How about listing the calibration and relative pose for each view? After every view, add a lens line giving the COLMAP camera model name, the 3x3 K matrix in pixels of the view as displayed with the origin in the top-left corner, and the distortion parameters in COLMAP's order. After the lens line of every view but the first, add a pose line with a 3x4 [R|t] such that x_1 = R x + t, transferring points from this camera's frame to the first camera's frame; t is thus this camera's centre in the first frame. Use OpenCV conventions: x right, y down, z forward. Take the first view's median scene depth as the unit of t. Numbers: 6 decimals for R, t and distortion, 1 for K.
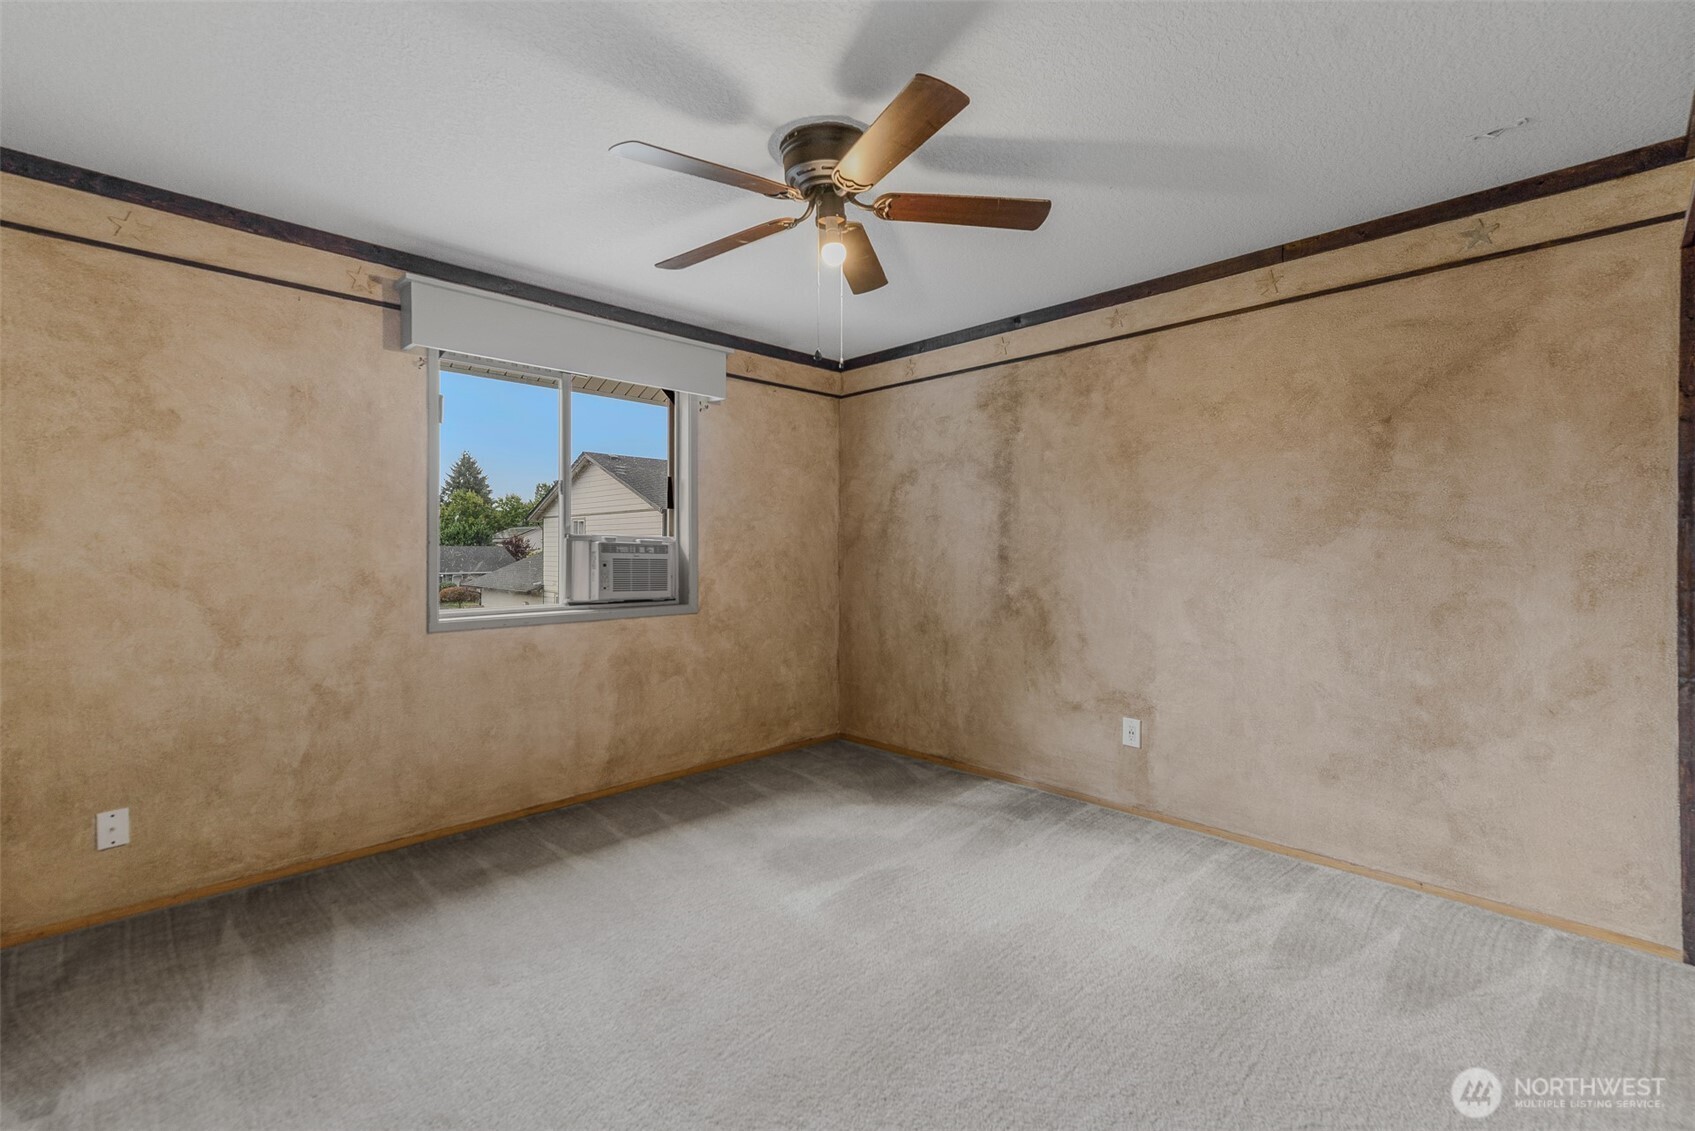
lens RADIAL K [[732.3, 0, 856.8], [0, 732.3, 571.7], [0, 0, 1]] dist [0.022274, 0.000341]
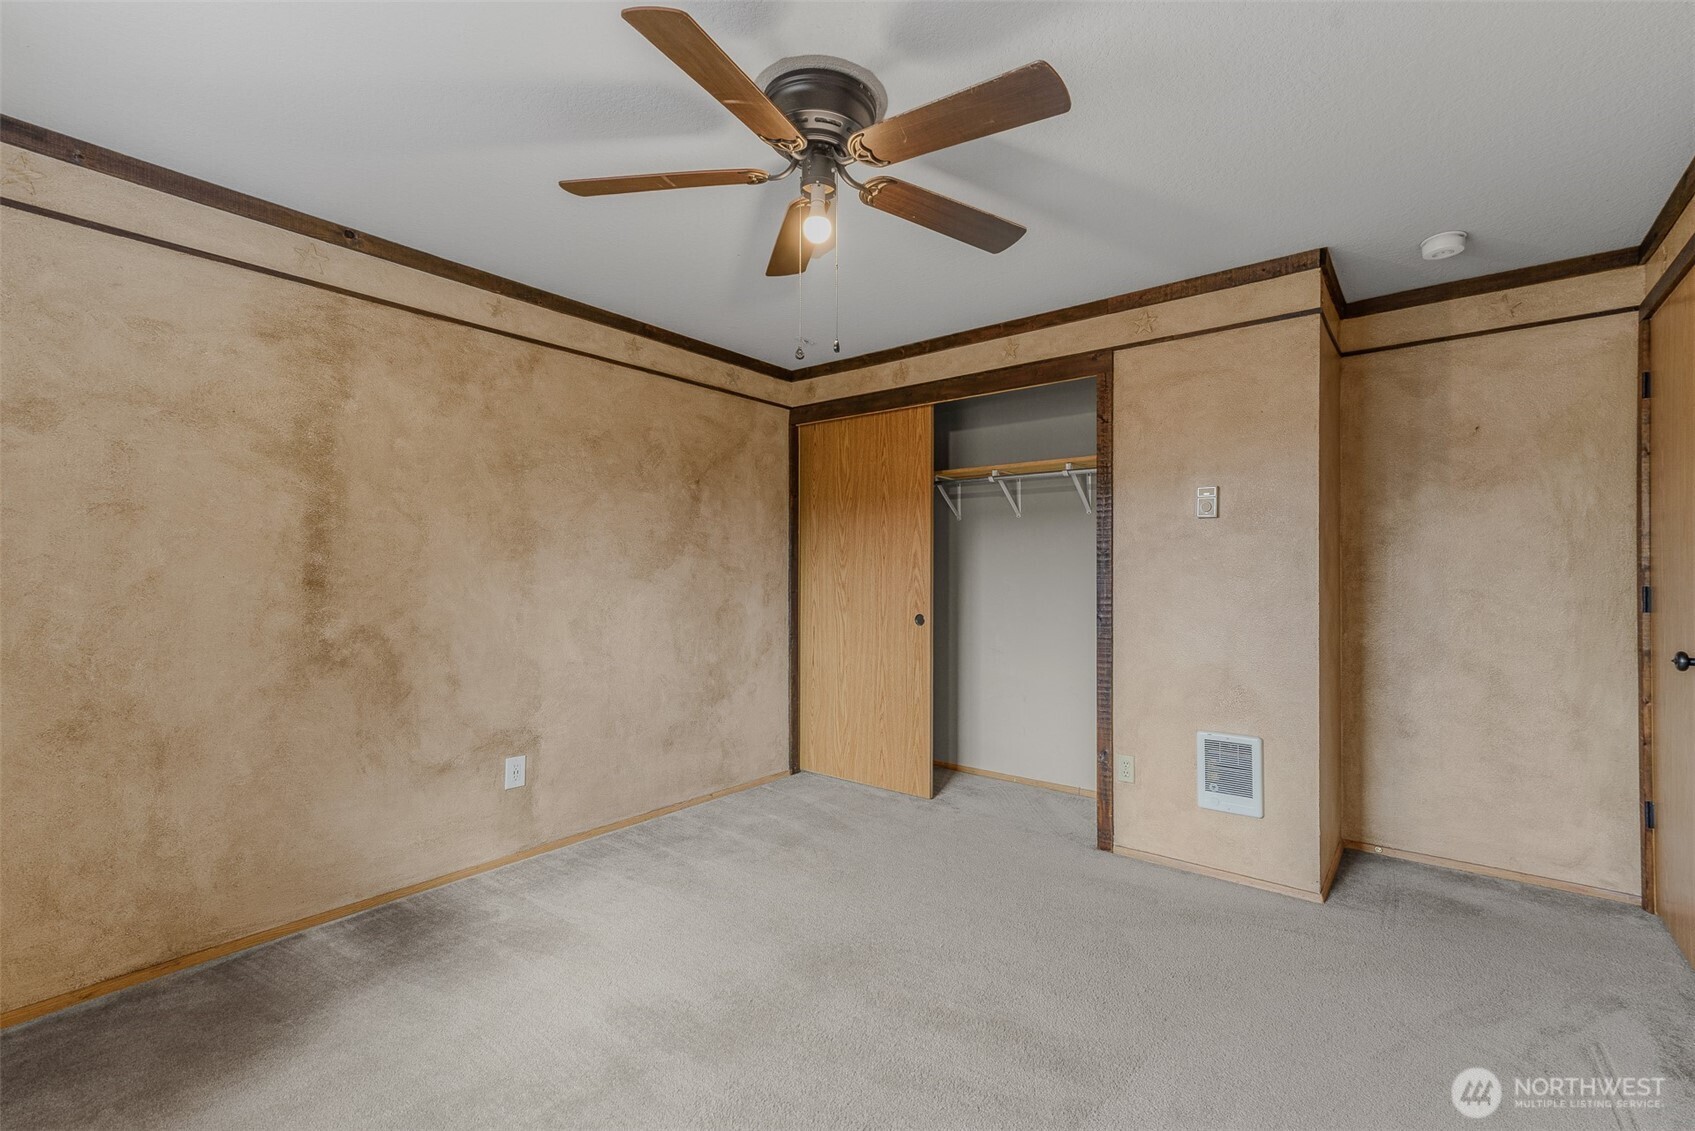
lens RADIAL K [[732.3, 0, 856.8], [0, 732.3, 571.7], [0, 0, 1]] dist [0.022274, 0.000341]
pose [[-0.112457, -0.011435, 0.993591, -0.583017], [0.014050, 0.999816, 0.013097, -0.035951], [-0.993557, 0.015433, -0.112276, 0.683782]]
